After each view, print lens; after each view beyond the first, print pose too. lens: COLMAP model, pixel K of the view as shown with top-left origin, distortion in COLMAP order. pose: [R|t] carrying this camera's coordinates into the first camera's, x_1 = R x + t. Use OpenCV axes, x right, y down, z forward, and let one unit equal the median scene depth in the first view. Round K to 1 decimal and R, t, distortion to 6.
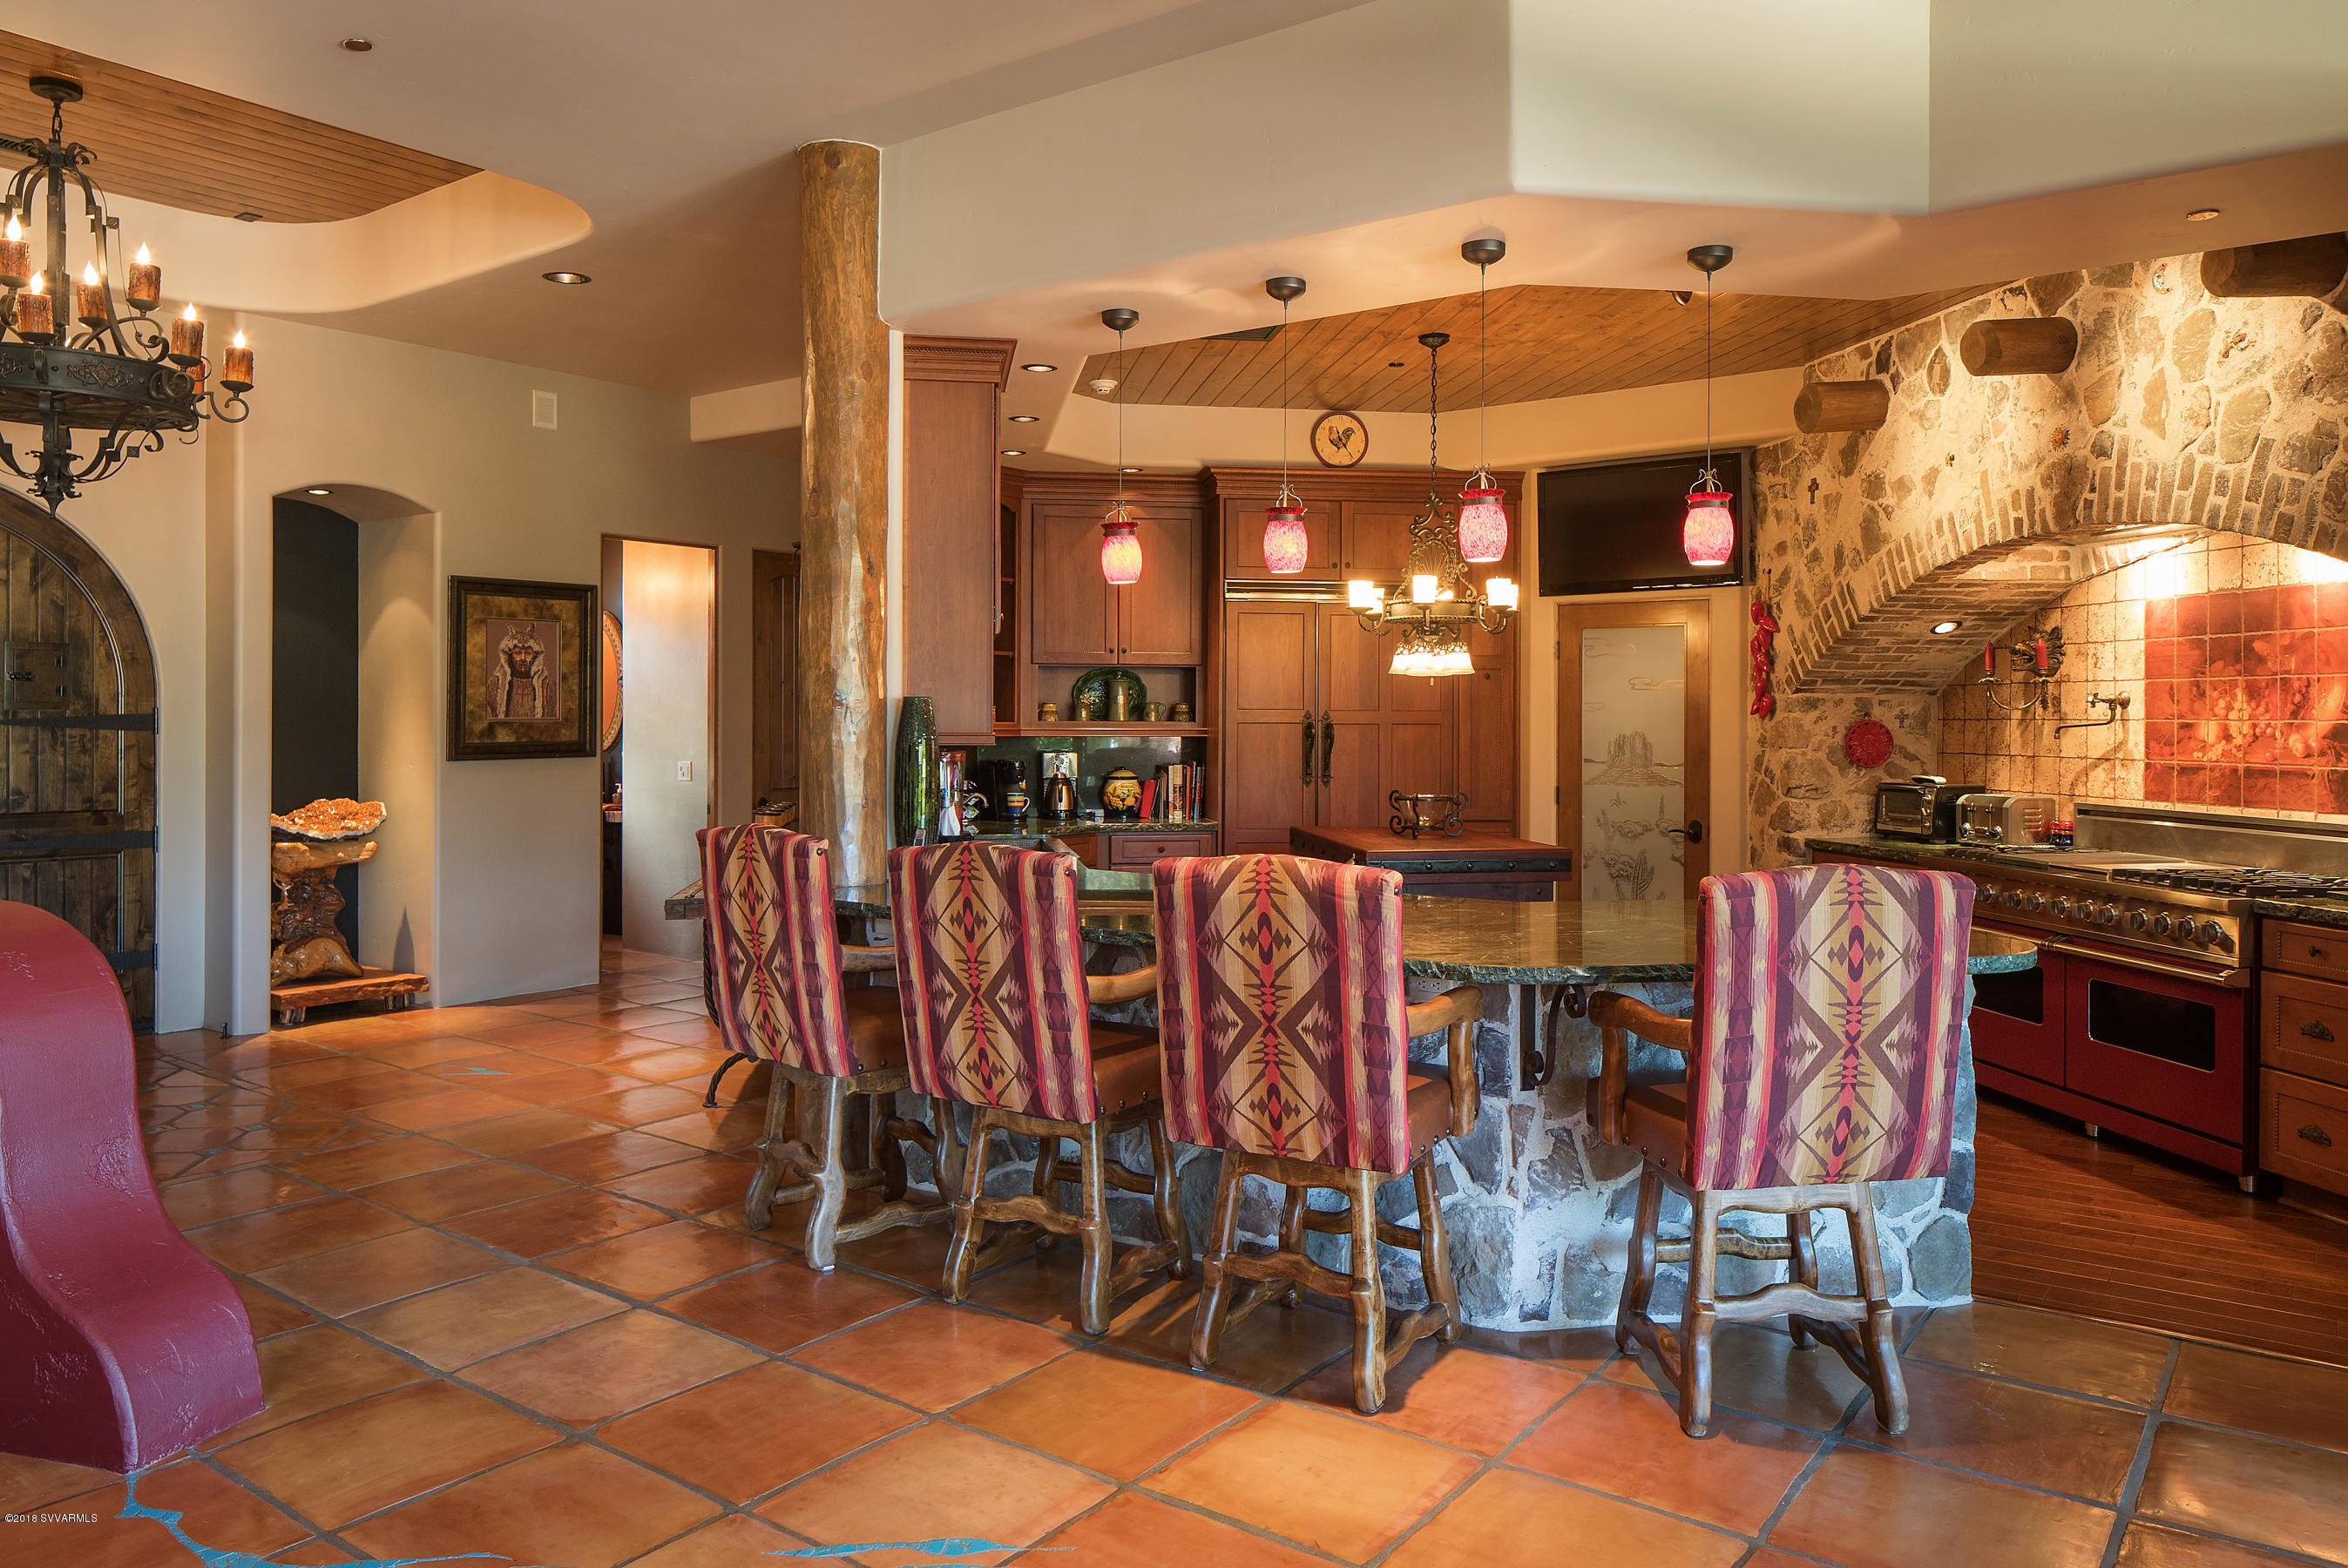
lens RADIAL K [[1600.5, 0, 1159.8], [0, 1600.5, 717.9], [0, 0, 1]] dist [-0.012613, 0.005193]
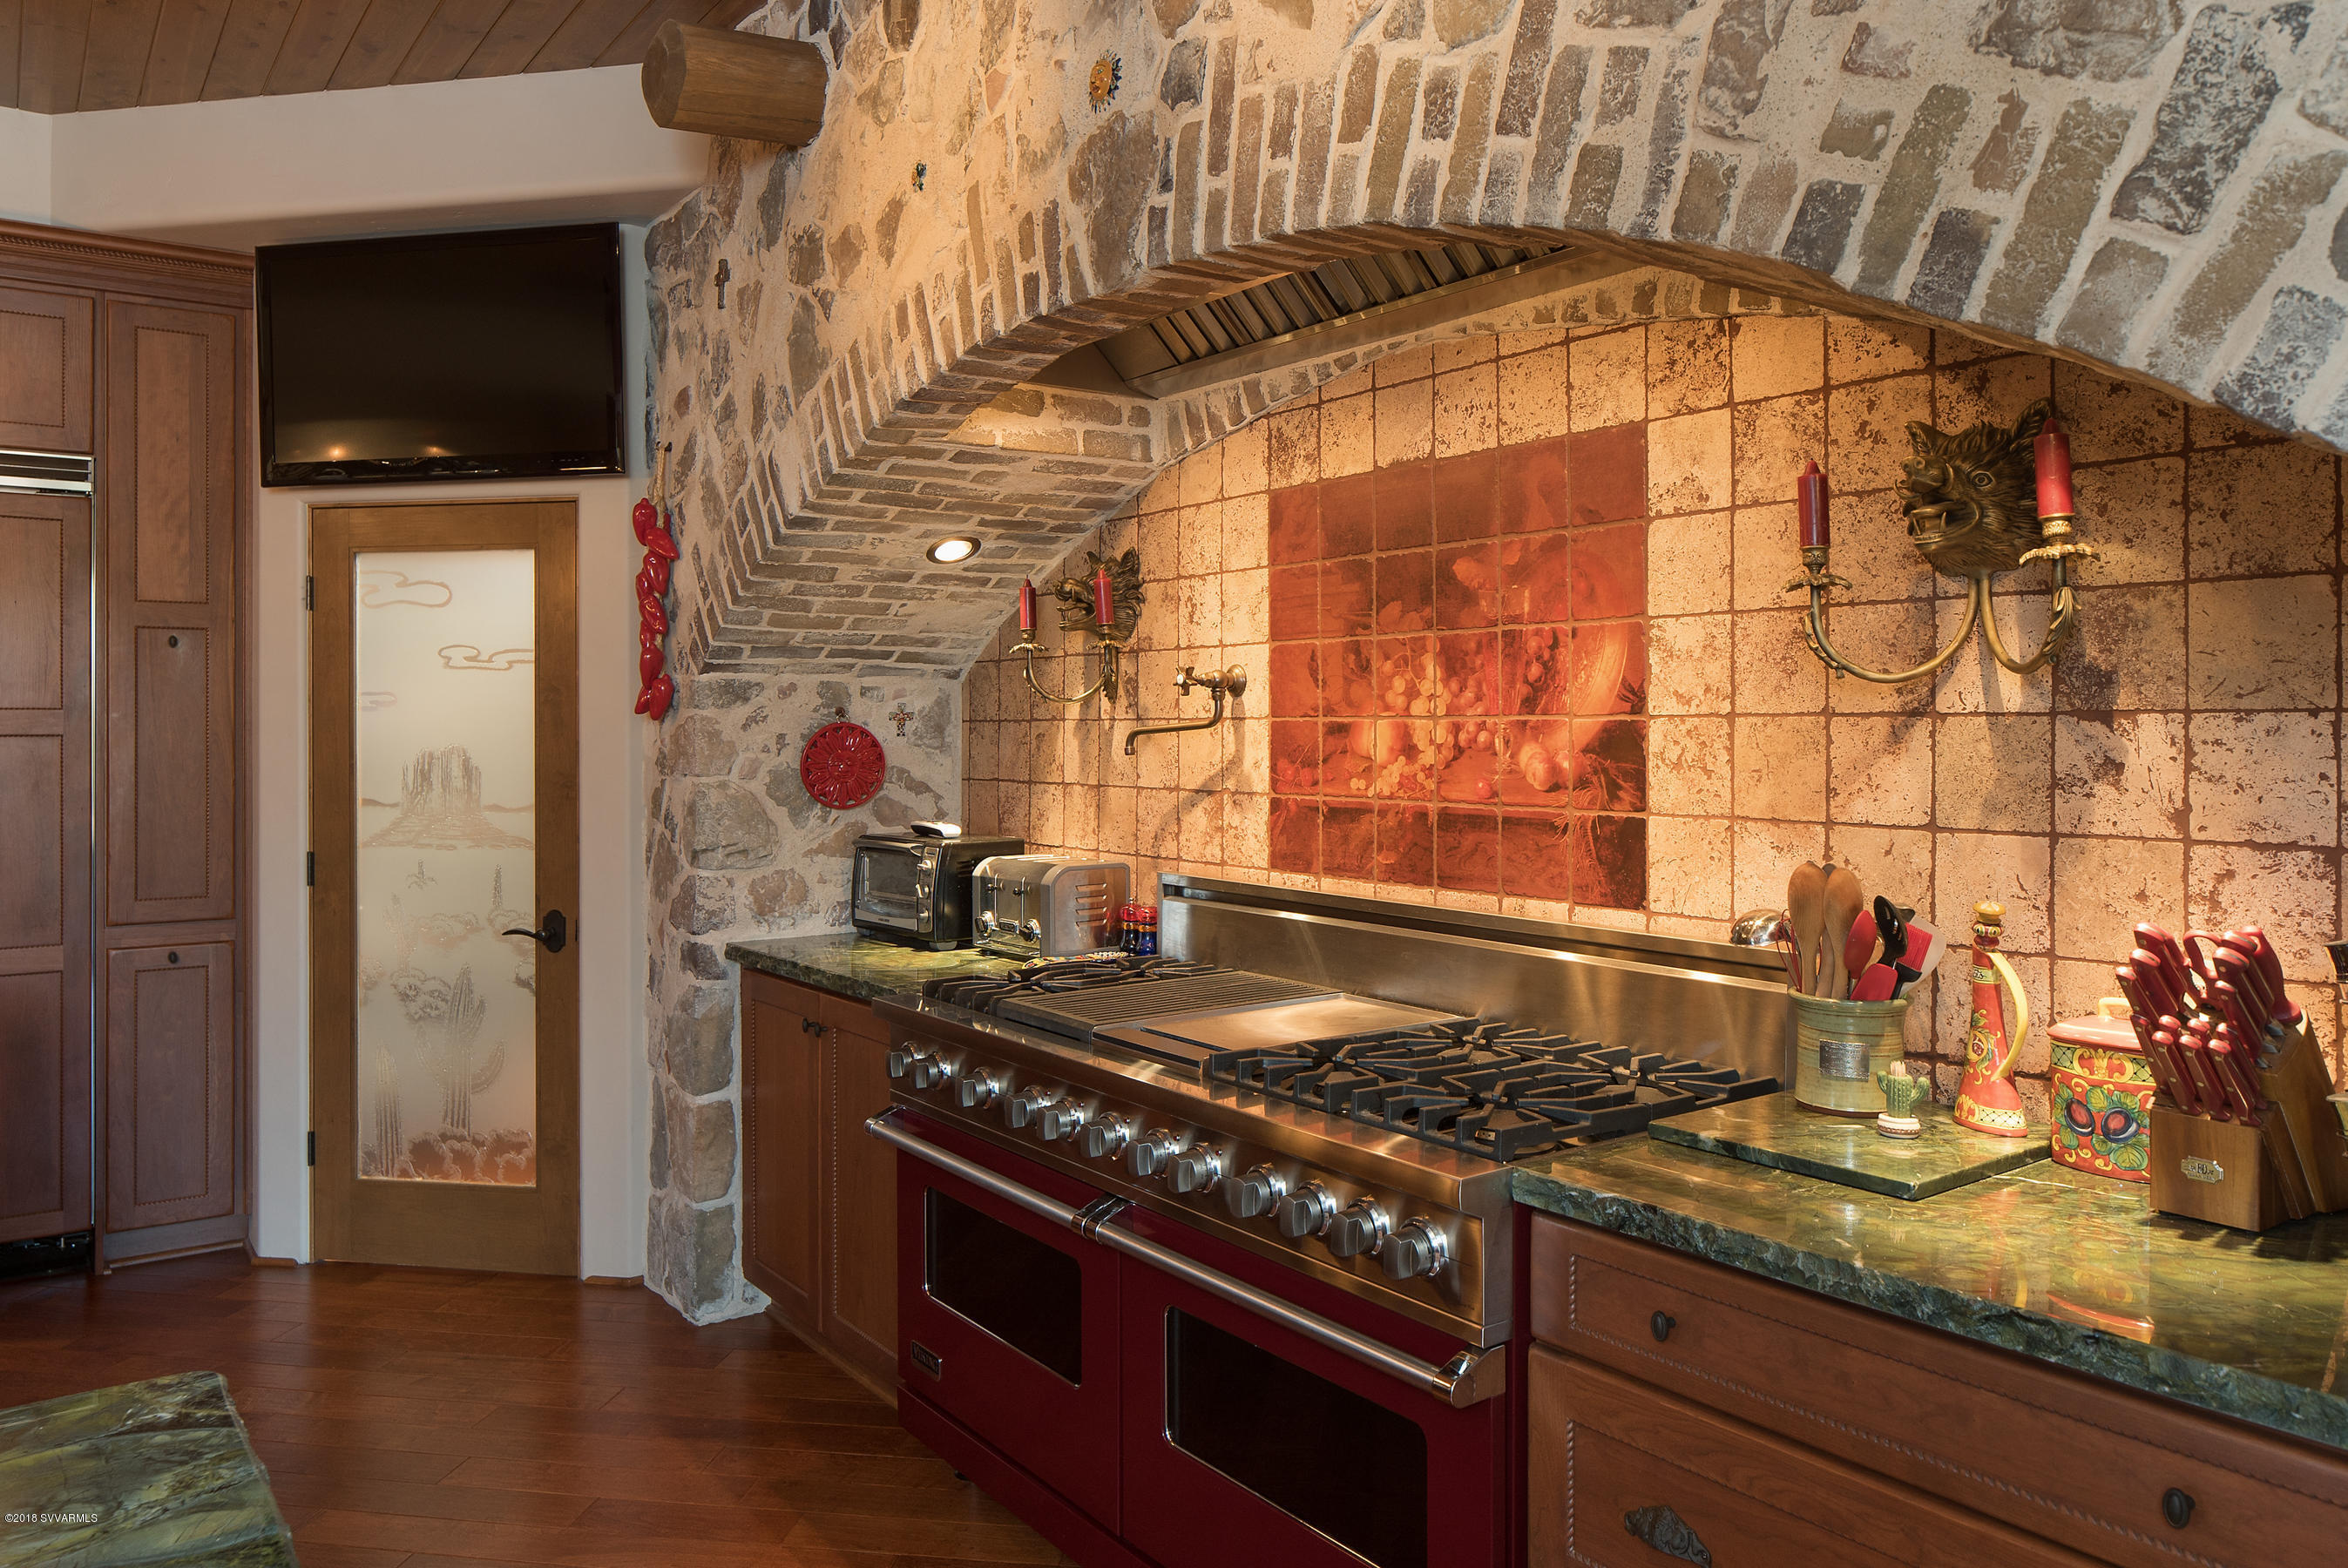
lens RADIAL K [[1600.5, 0, 1141.2], [0, 1600.5, 723.9], [0, 0, 1]] dist [-0.012613, 0.005193]
pose [[0.889205, -0.003554, 0.457495, 0.312051], [0.004785, 0.999987, -0.001531, 0.003544], [-0.457484, 0.003550, 0.889211, 0.506815]]
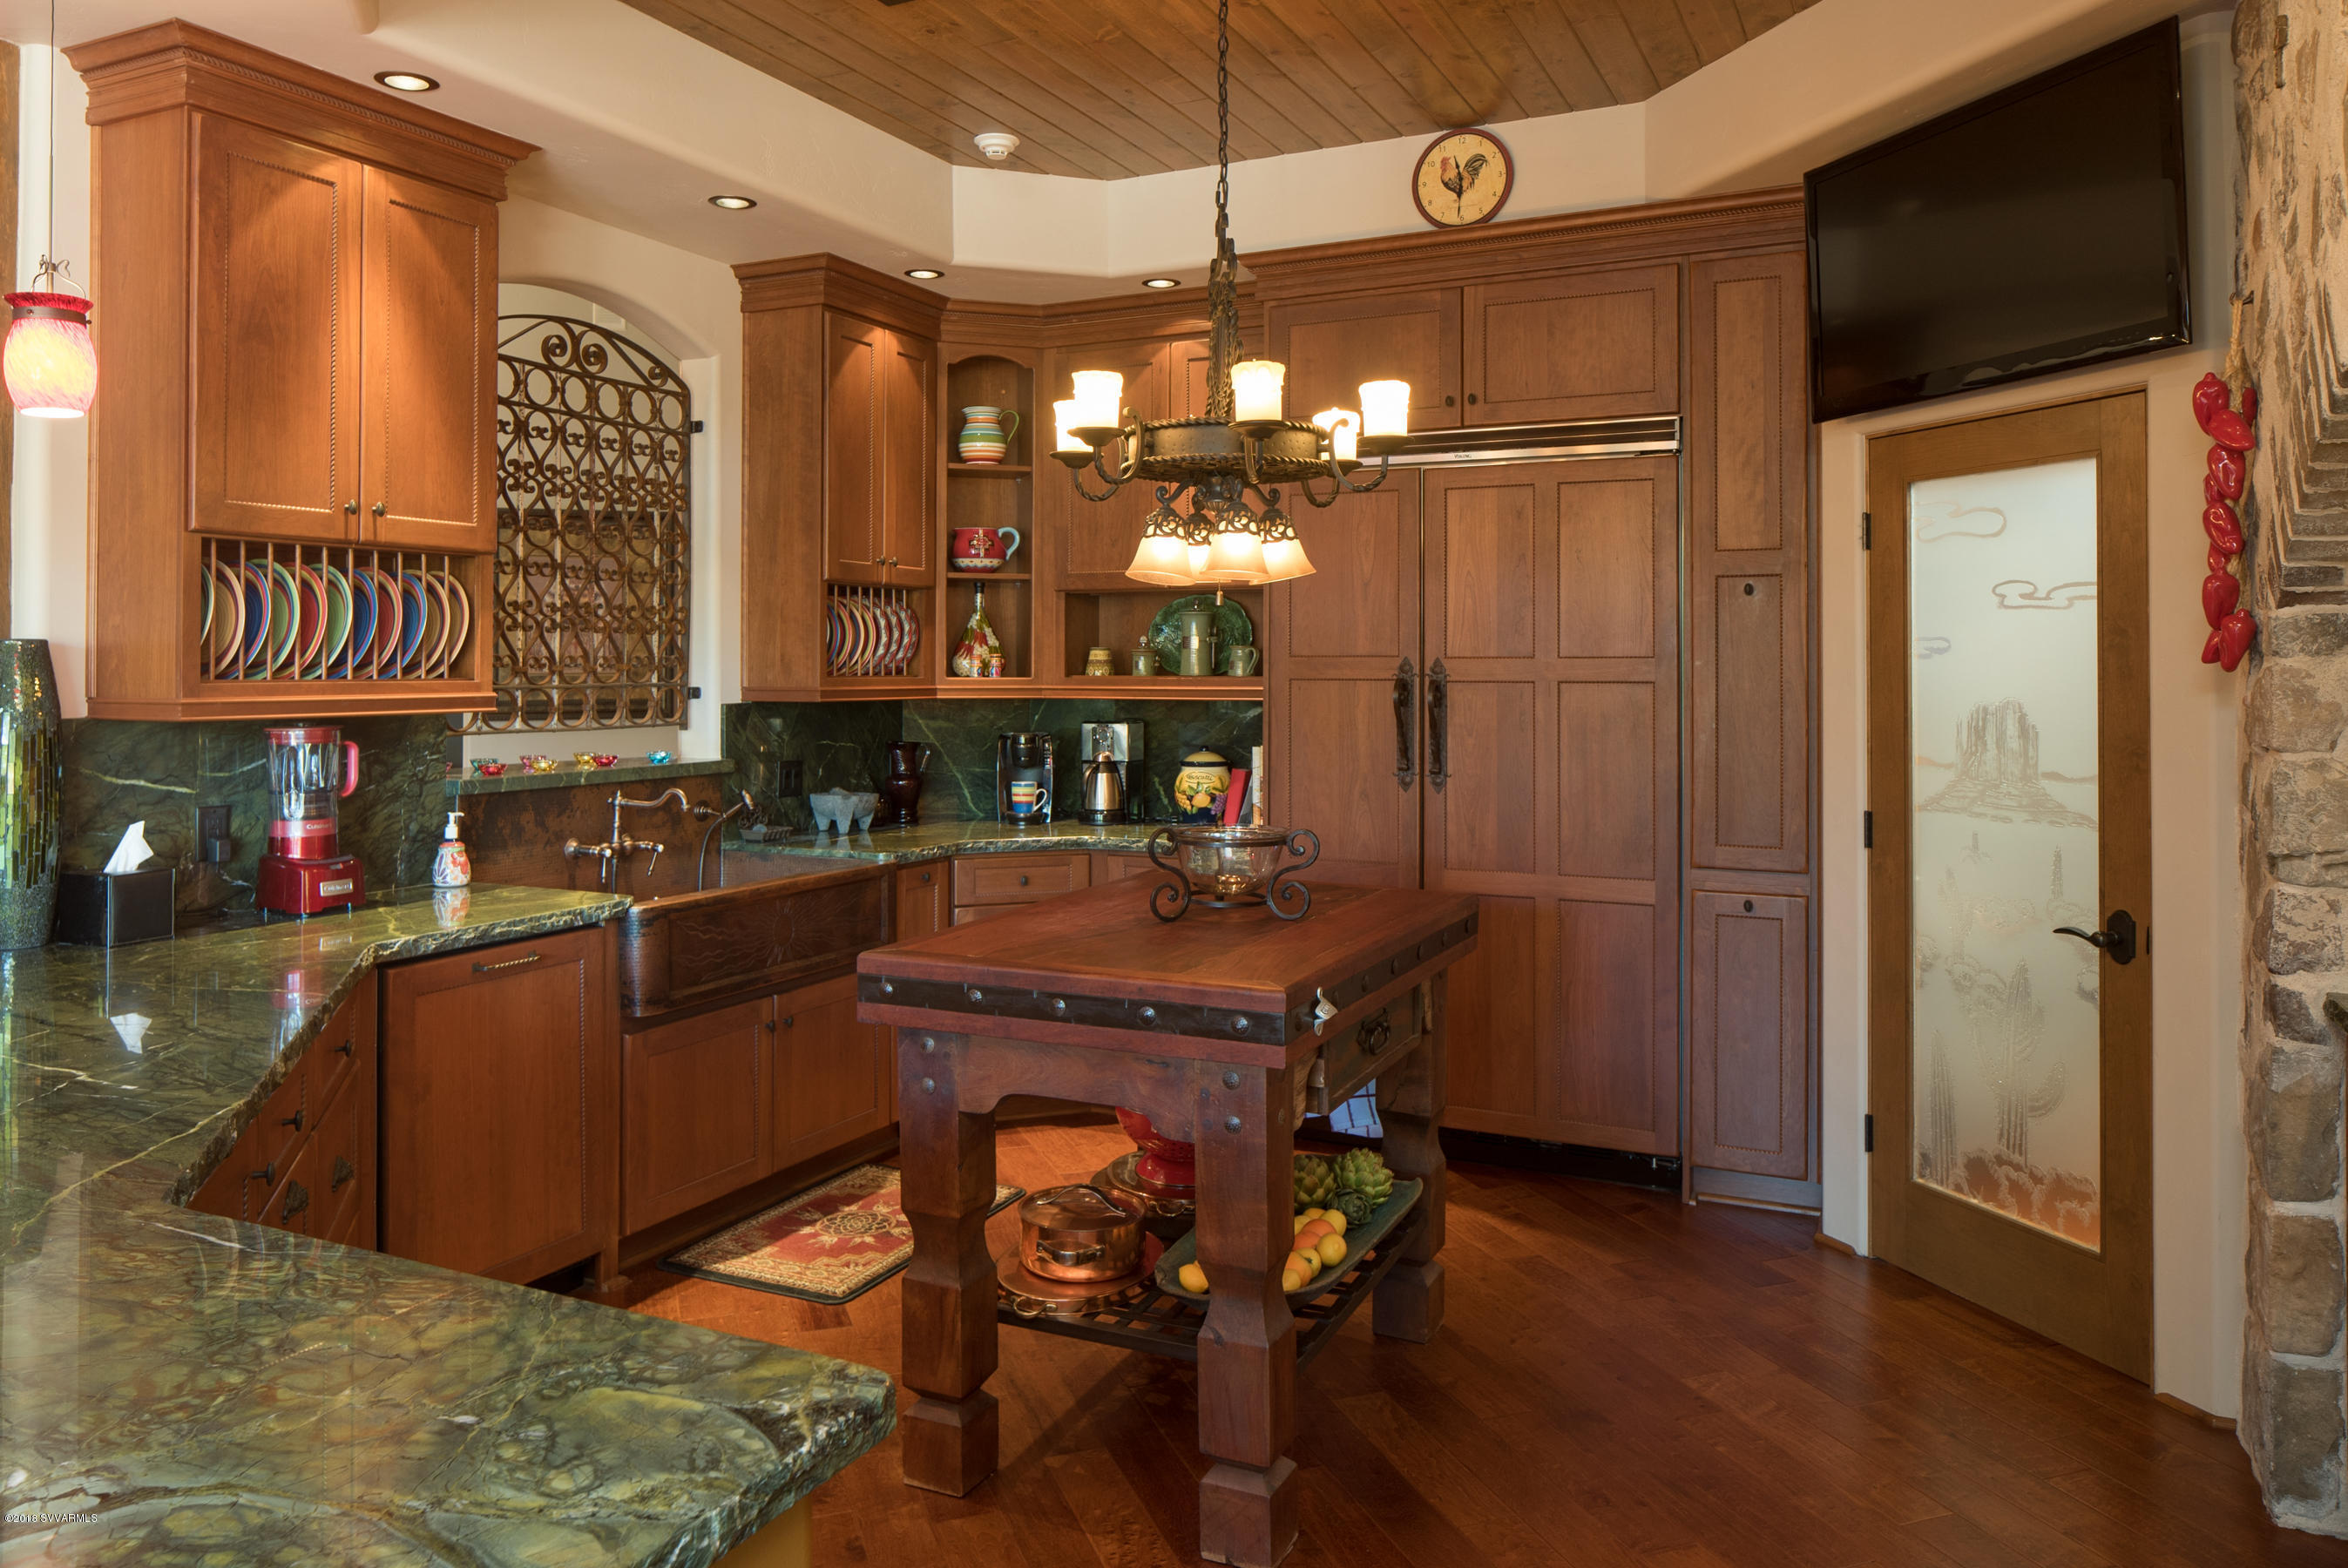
lens RADIAL K [[1600.5, 0, 1180.4], [0, 1600.5, 647.7], [0, 0, 1]] dist [-0.012613, 0.005193]
pose [[0.825540, -0.008672, -0.564276, 0.434228], [0.001507, 0.999912, -0.013162, -0.000941], [0.564341, 0.010015, 0.825481, 0.597128]]
